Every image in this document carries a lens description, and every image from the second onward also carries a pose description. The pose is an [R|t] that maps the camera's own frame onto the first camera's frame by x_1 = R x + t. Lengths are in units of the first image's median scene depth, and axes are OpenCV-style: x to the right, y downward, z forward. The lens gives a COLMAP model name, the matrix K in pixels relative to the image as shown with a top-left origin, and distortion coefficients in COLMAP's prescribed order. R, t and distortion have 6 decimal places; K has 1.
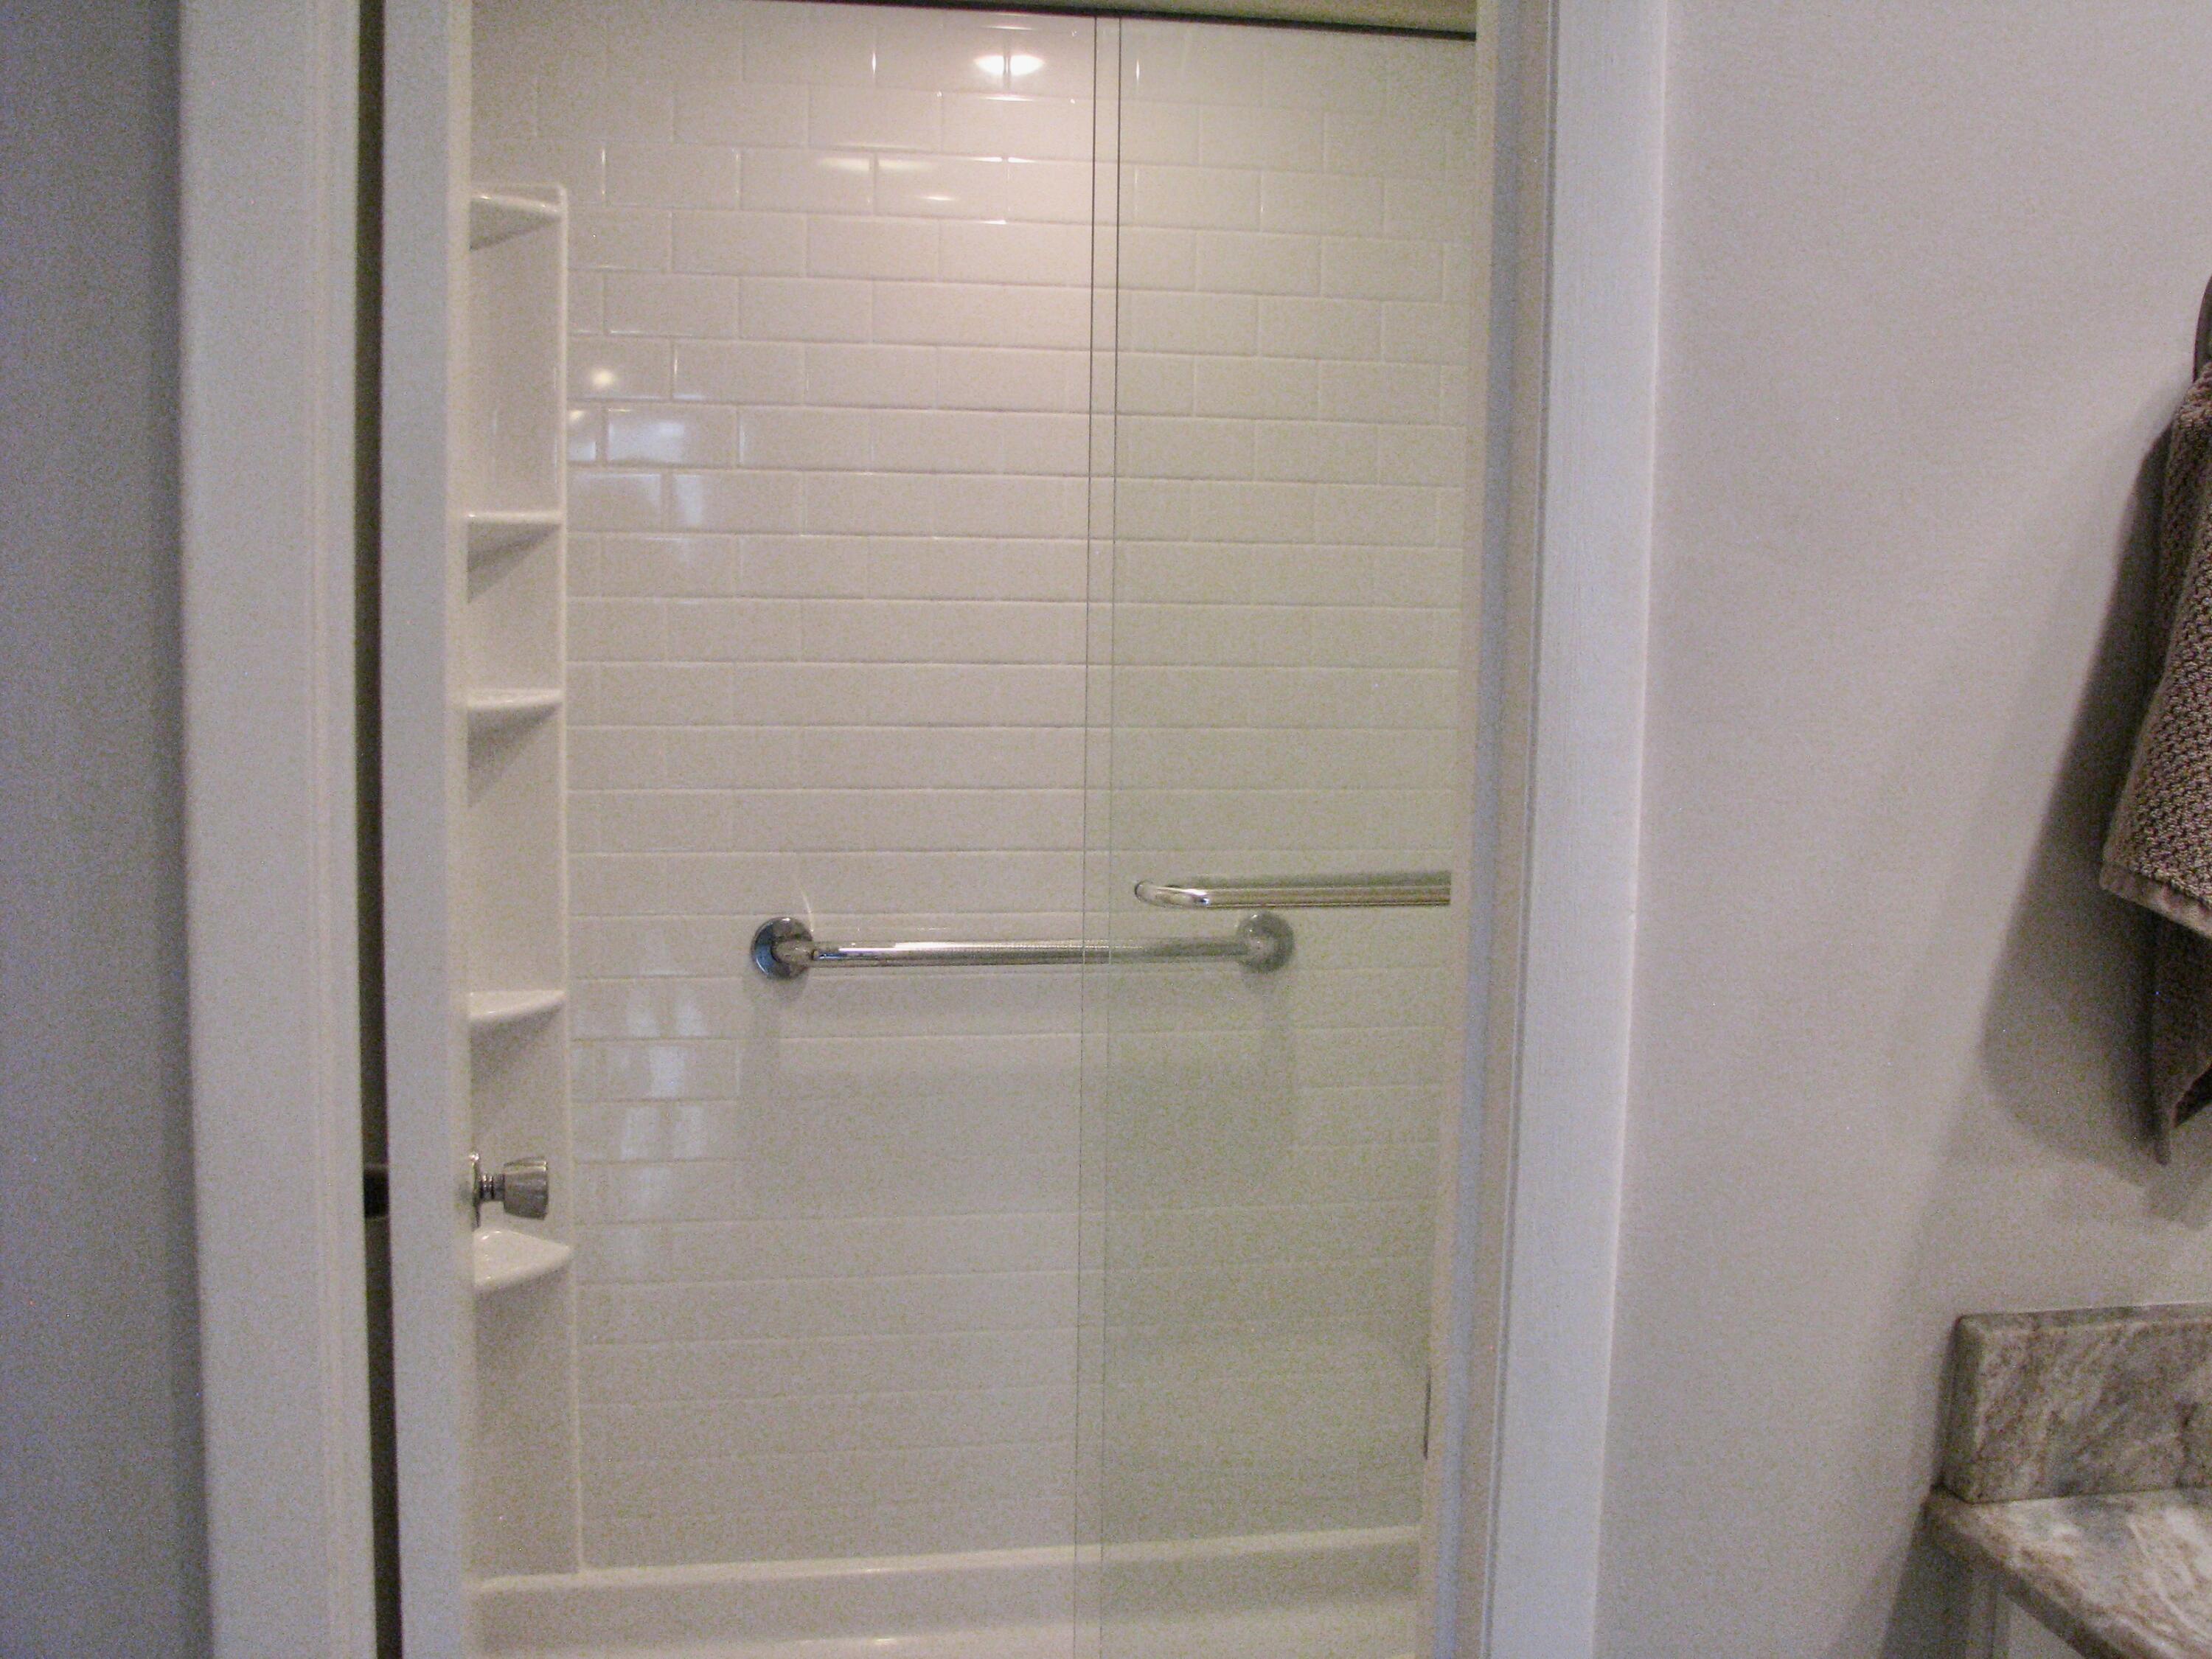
lens RADIAL K [[2363.2, 0, 1105.0], [0, 2363.2, 830.8], [0, 0, 1]] dist [-0.176295, 0.000000]
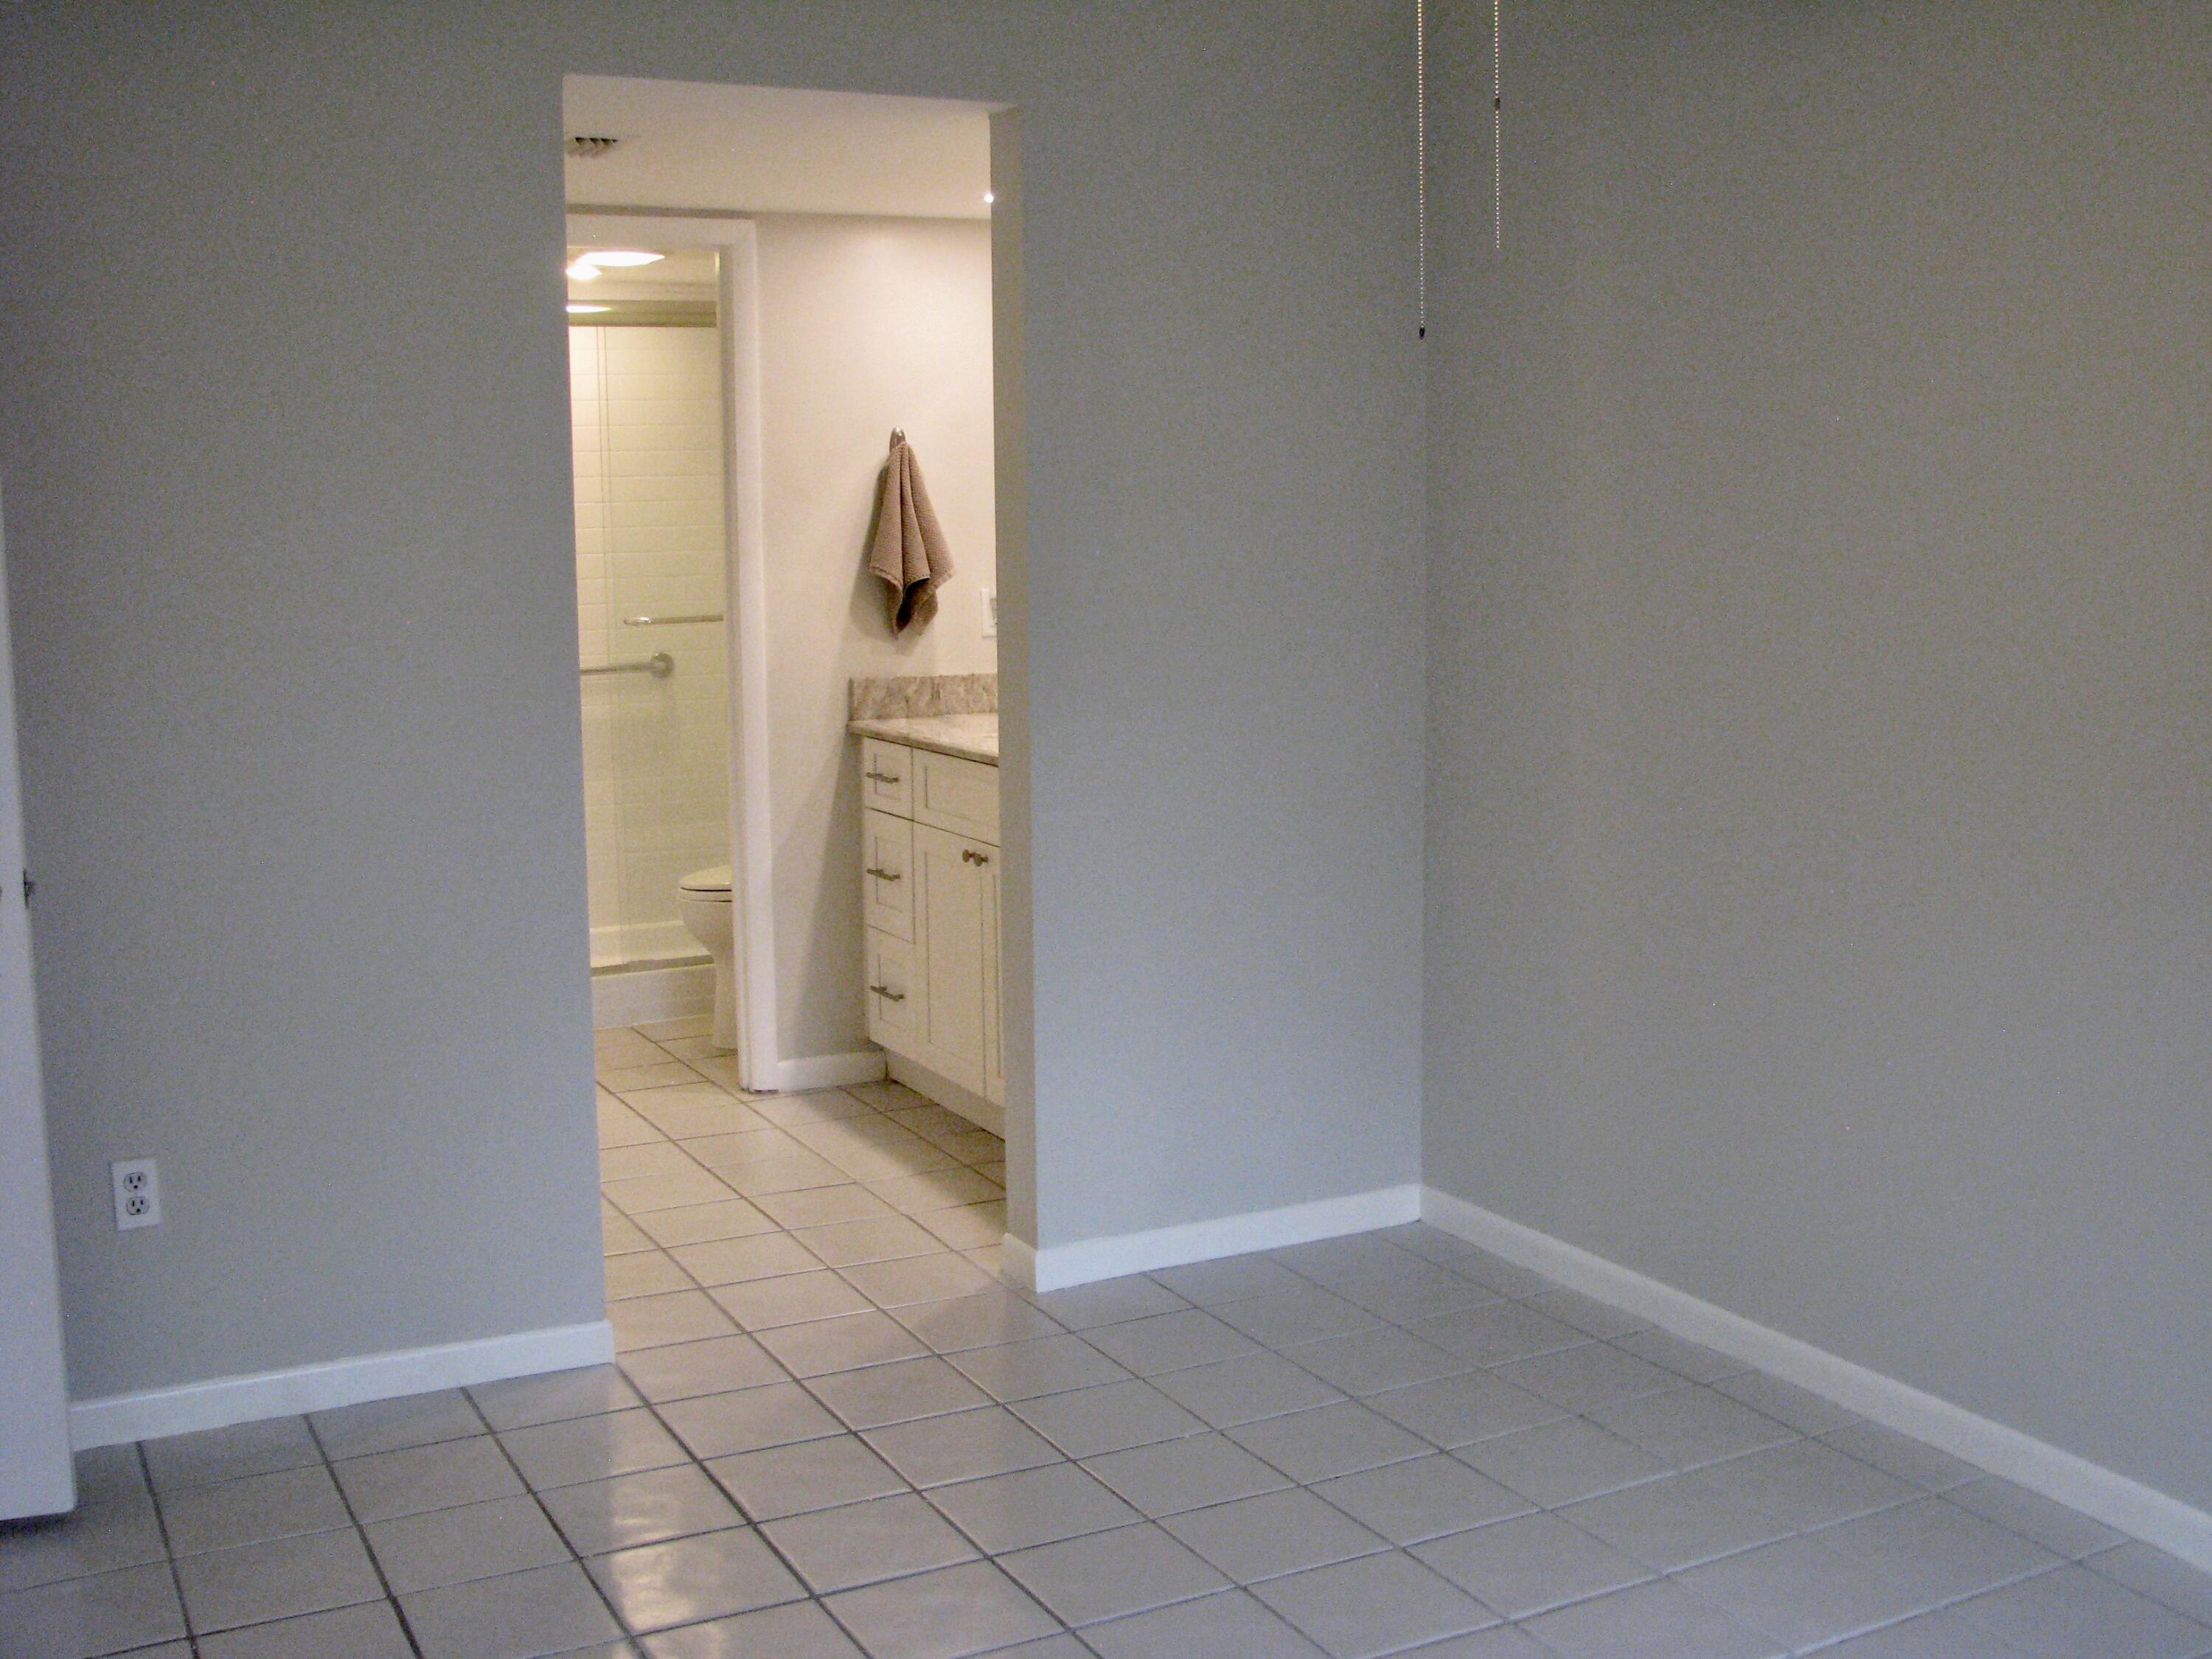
lens RADIAL K [[2363.2, 0, 1106.6], [0, 2363.2, 828.6], [0, 0, 1]] dist [-0.176295, 0.000000]
pose [[0.959486, -0.065178, 0.274113, -0.392201], [0.054042, 0.997385, 0.047991, 0.309481], [-0.276524, -0.031233, 0.960499, -3.377678]]
